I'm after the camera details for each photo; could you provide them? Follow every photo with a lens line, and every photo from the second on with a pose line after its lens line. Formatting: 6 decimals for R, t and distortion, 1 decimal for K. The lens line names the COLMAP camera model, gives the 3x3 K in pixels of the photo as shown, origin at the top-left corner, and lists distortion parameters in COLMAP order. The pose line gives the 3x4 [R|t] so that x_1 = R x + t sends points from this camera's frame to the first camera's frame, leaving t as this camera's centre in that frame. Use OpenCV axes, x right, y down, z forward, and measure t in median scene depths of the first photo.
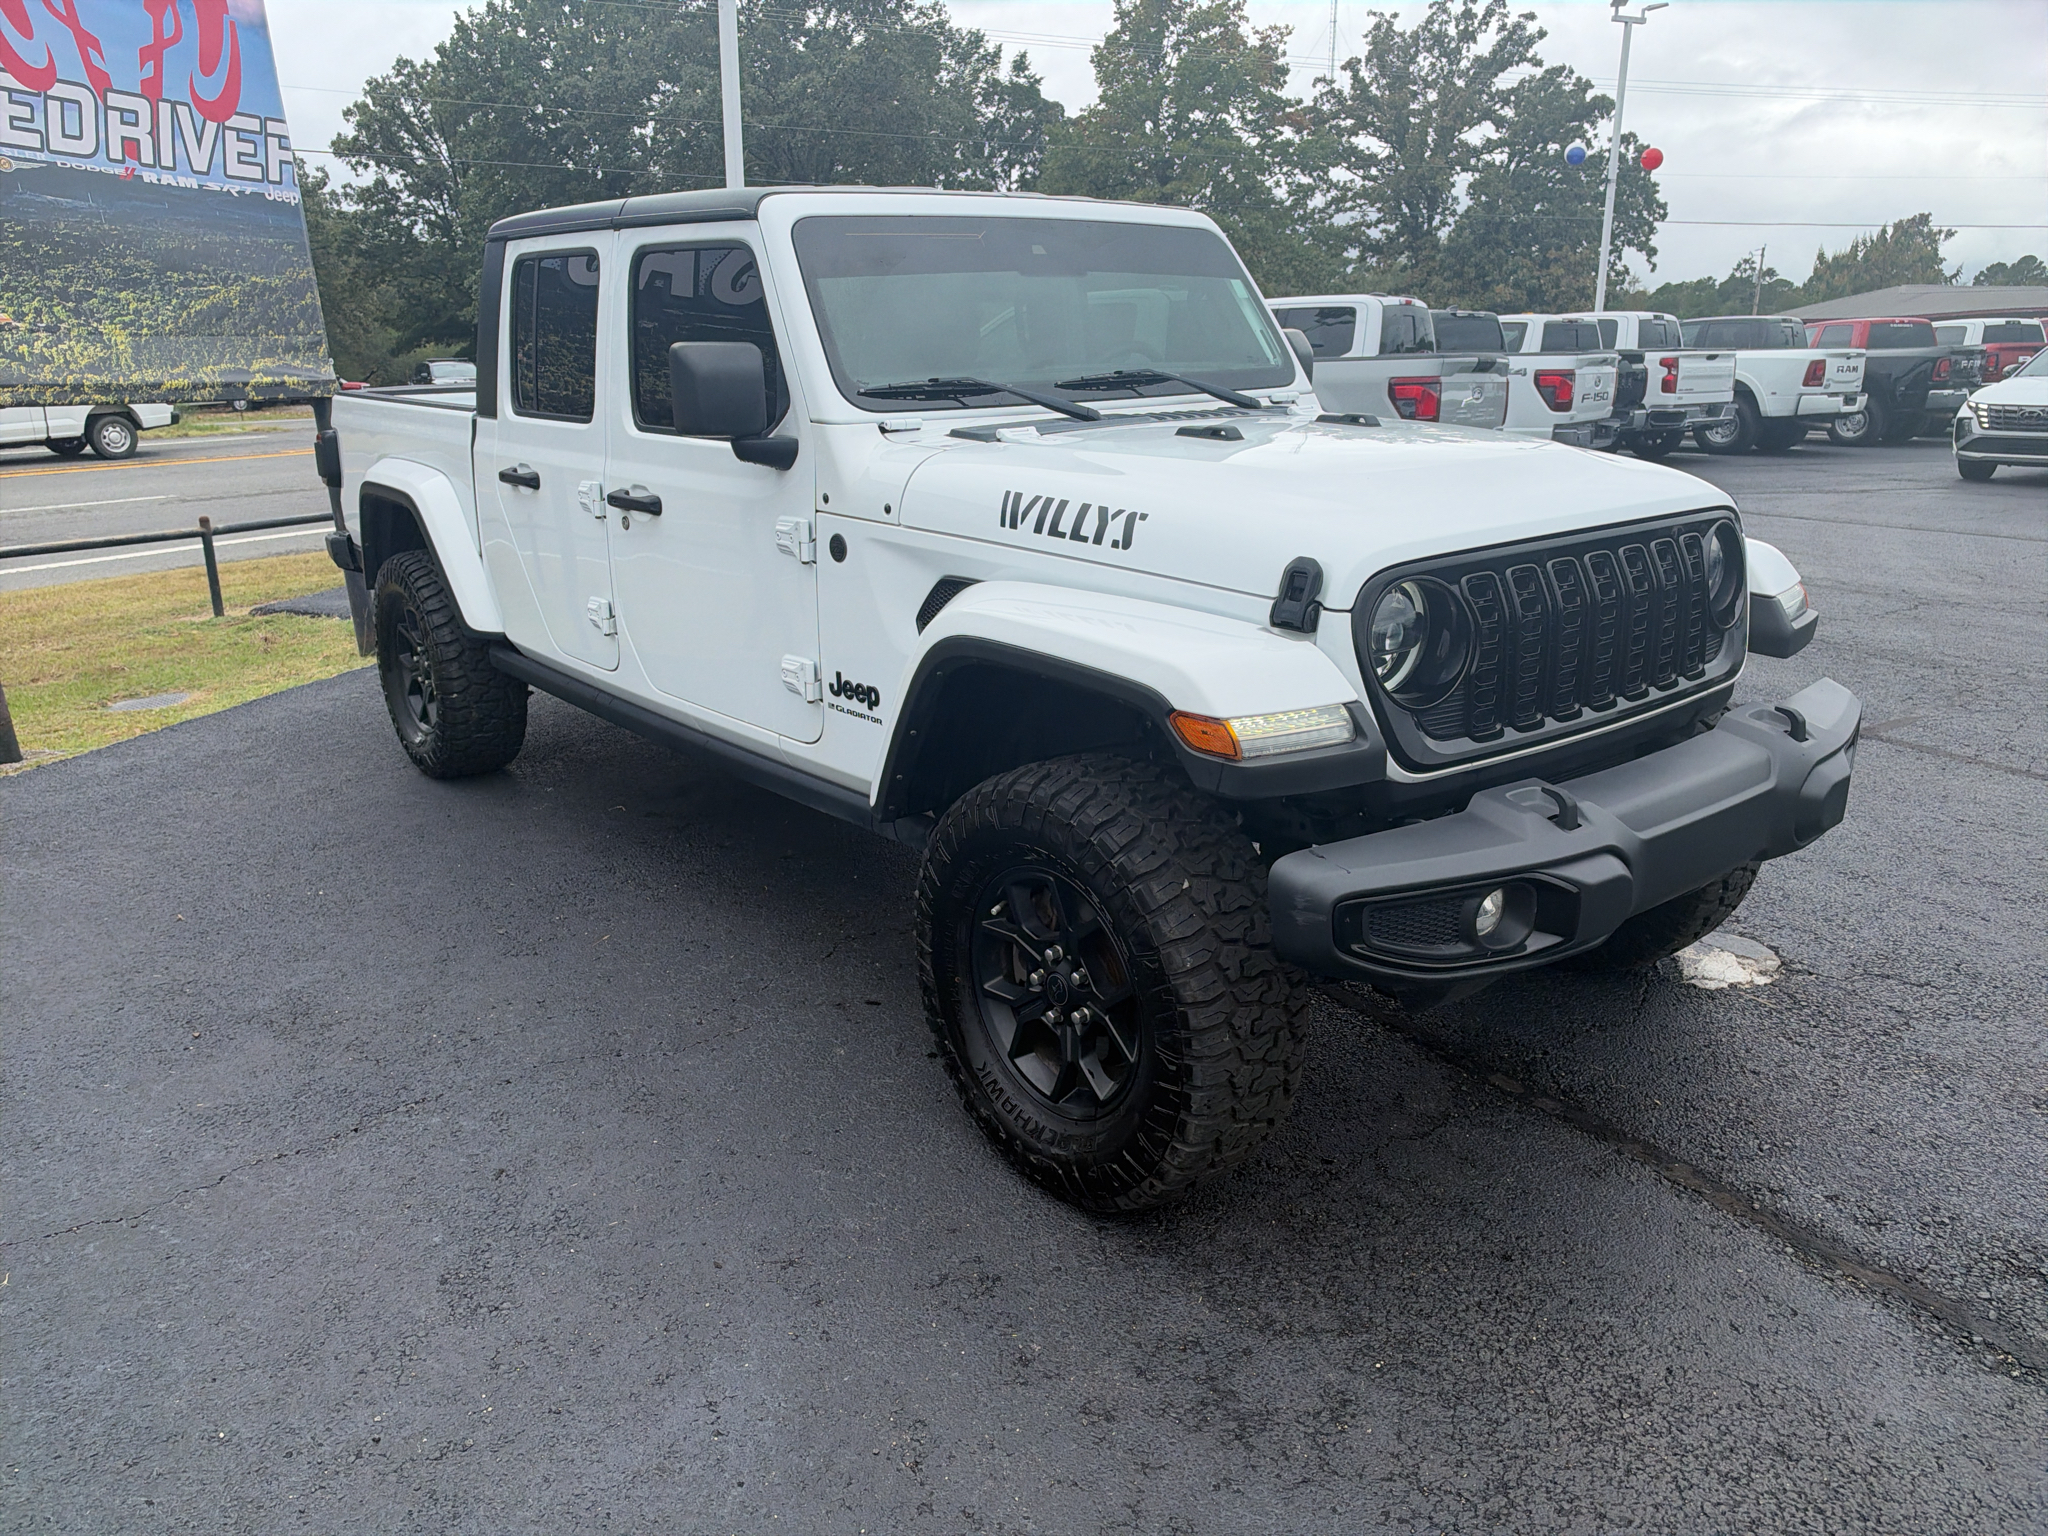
lens RADIAL K [[1574.4, 0, 1028.6], [0, 1574.4, 789.1], [0, 0, 1]] dist [-0.003894, 0.005021]
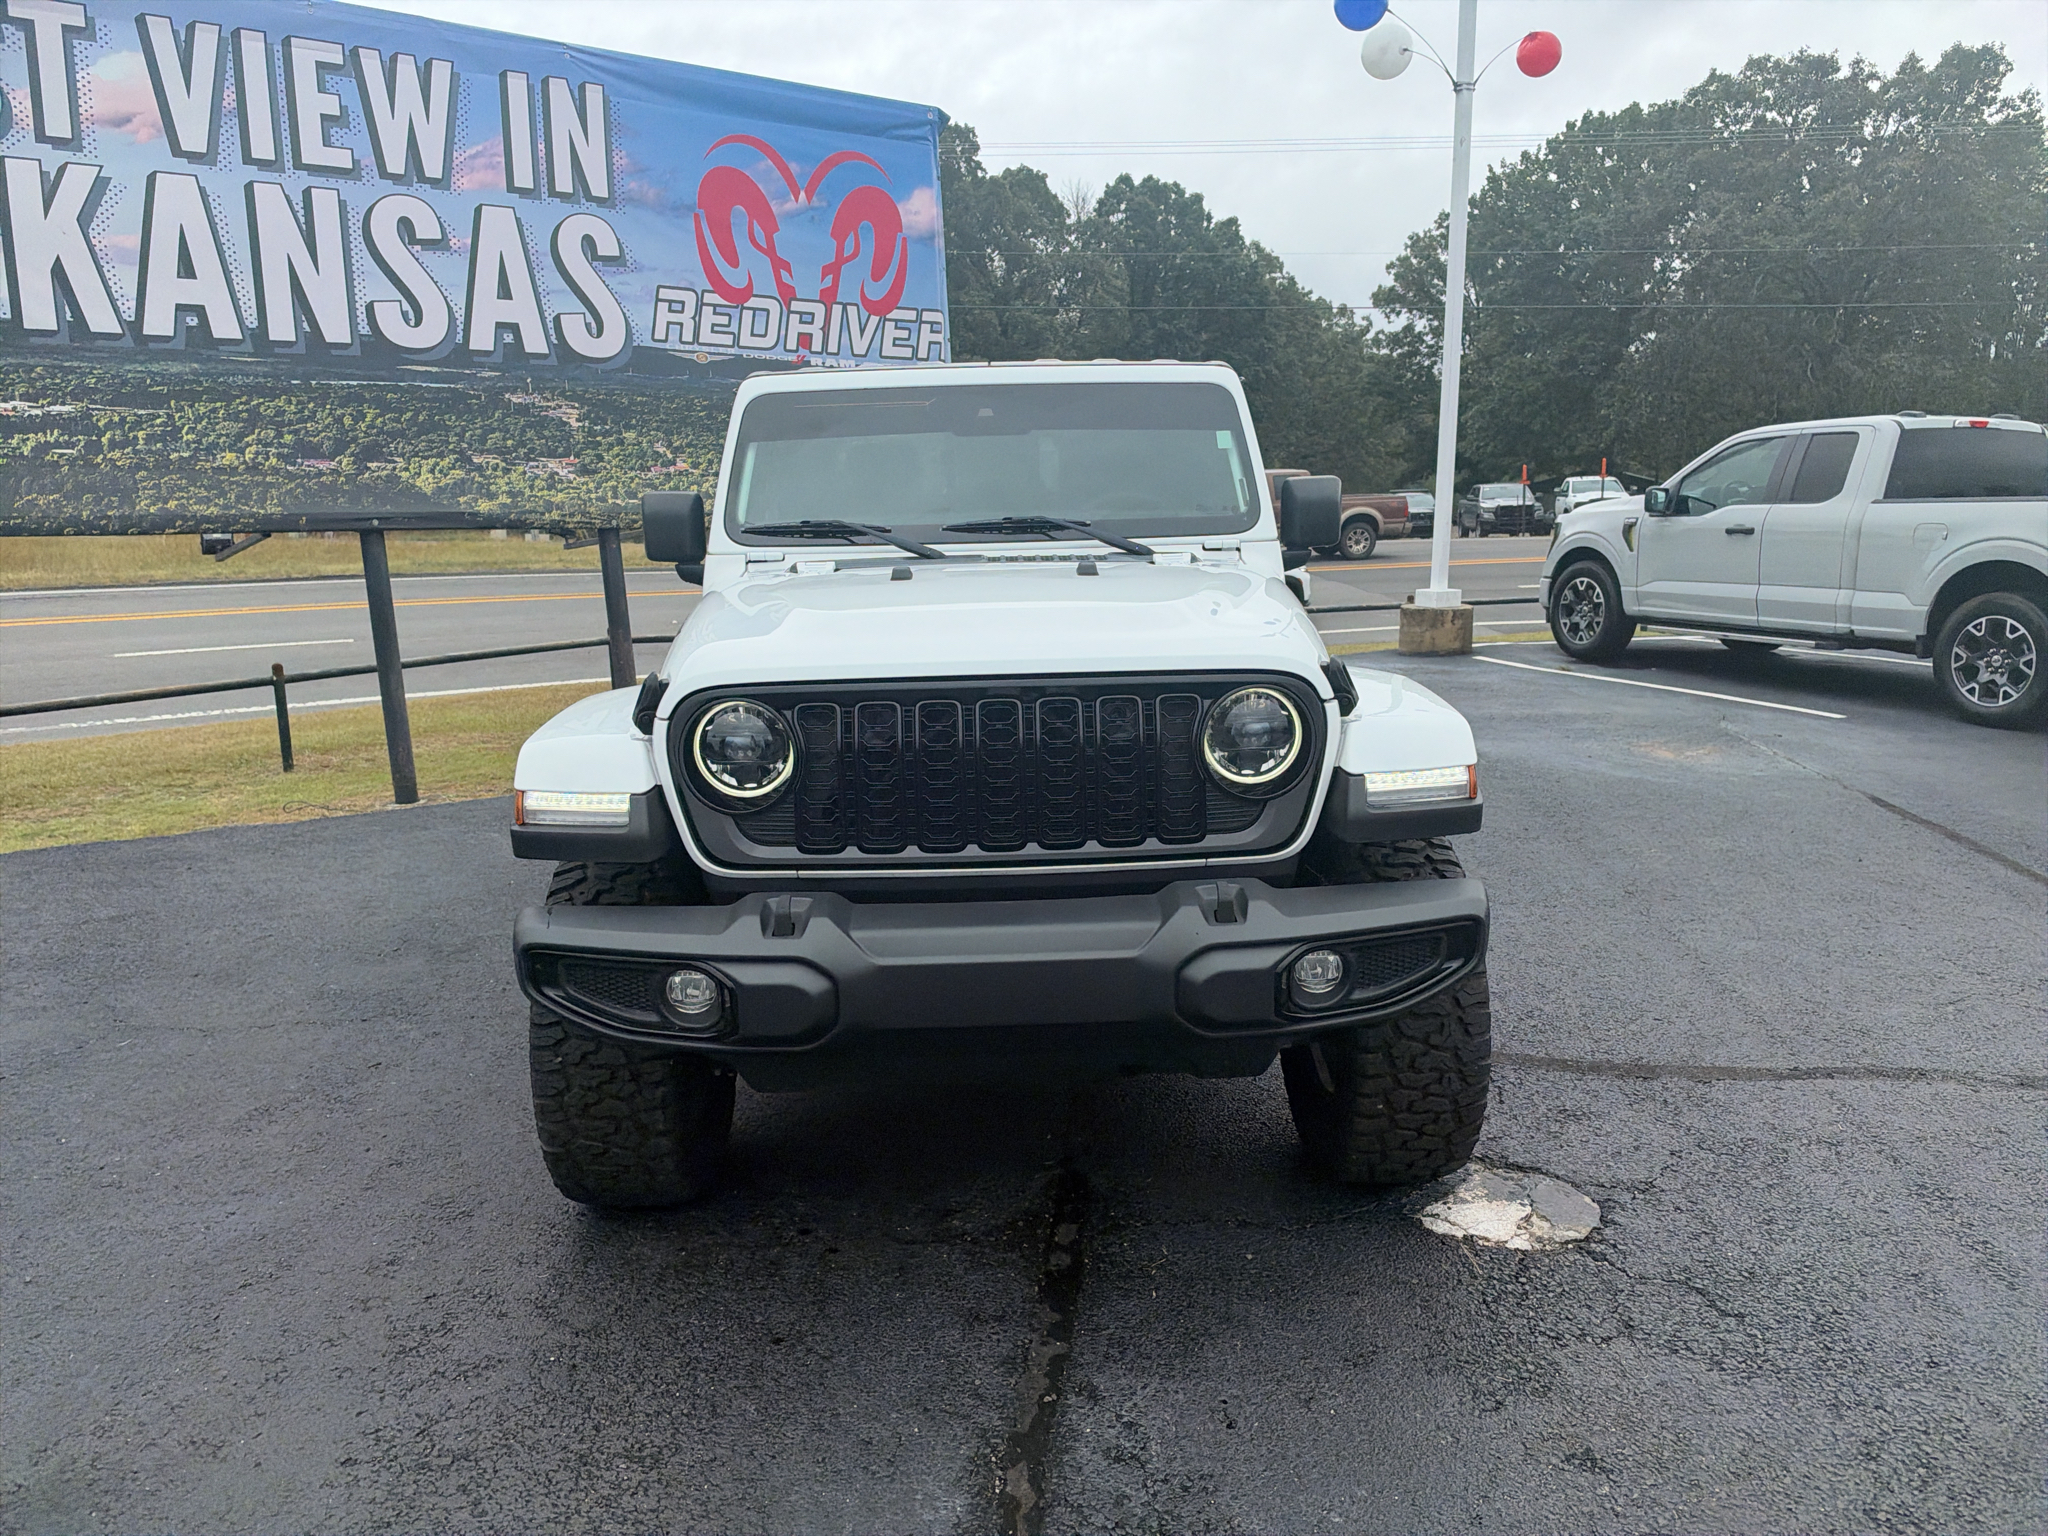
lens RADIAL K [[1566.5, 0, 1022.4], [0, 1566.5, 782.7], [0, 0, 1]] dist [0.052671, -0.060377]
pose [[0.791781, 0.116580, -0.599576, 0.324520], [-0.164719, 0.986003, -0.025806, -0.023444], [0.588176, 0.119195, 0.799901, 0.061030]]
